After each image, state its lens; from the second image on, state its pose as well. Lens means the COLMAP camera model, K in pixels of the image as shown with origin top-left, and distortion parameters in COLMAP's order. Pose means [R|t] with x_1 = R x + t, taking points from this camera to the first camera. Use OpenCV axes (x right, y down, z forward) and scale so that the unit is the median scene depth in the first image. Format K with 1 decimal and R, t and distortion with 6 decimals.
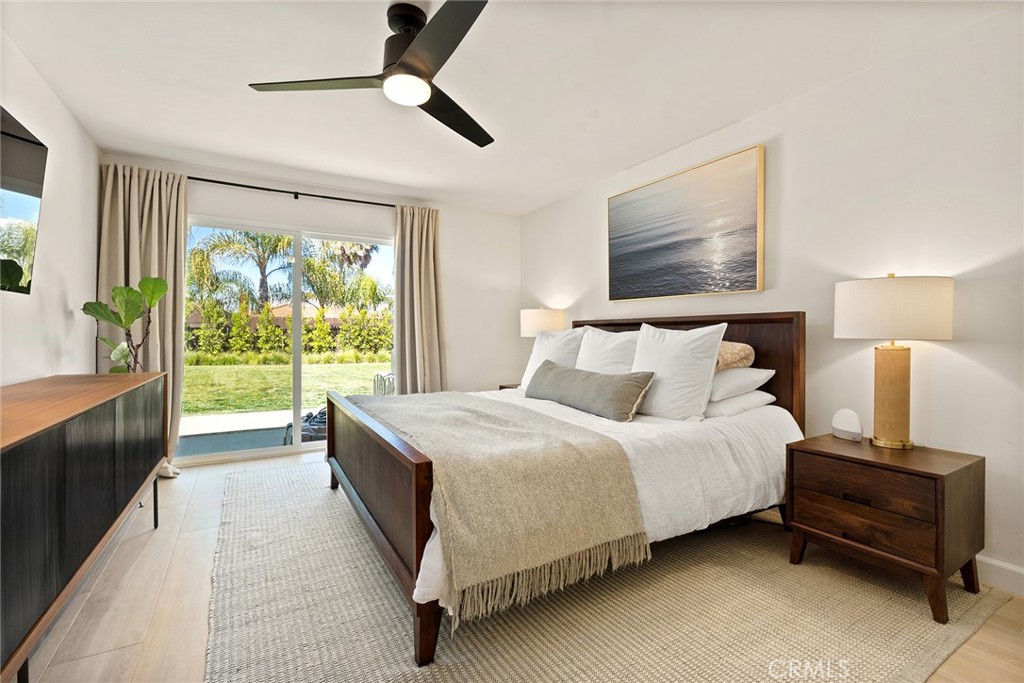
lens RADIAL K [[466.6, 0, 508.0], [0, 466.6, 338.6], [0, 0, 1]] dist [-0.002203, 0.000359]
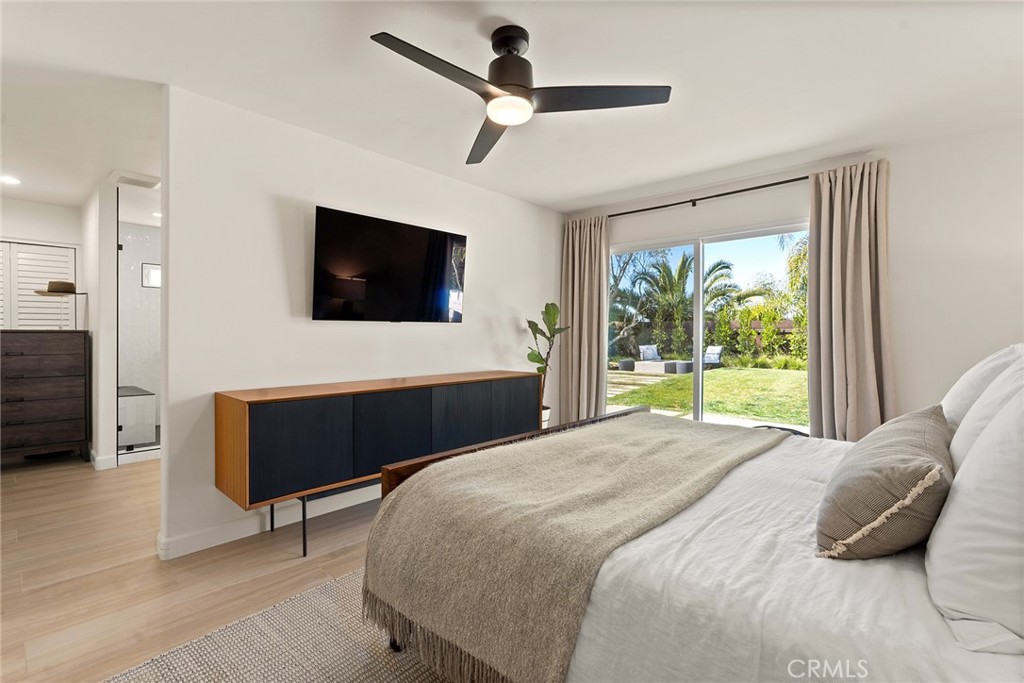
lens RADIAL K [[466.6, 0, 510.0], [0, 466.6, 338.2], [0, 0, 1]] dist [-0.002203, 0.000359]
pose [[0.298354, 0.005282, -0.954441, 0.339907], [-0.009742, 0.999949, 0.002488, -0.019822], [0.954406, 0.008556, 0.298390, 0.317669]]
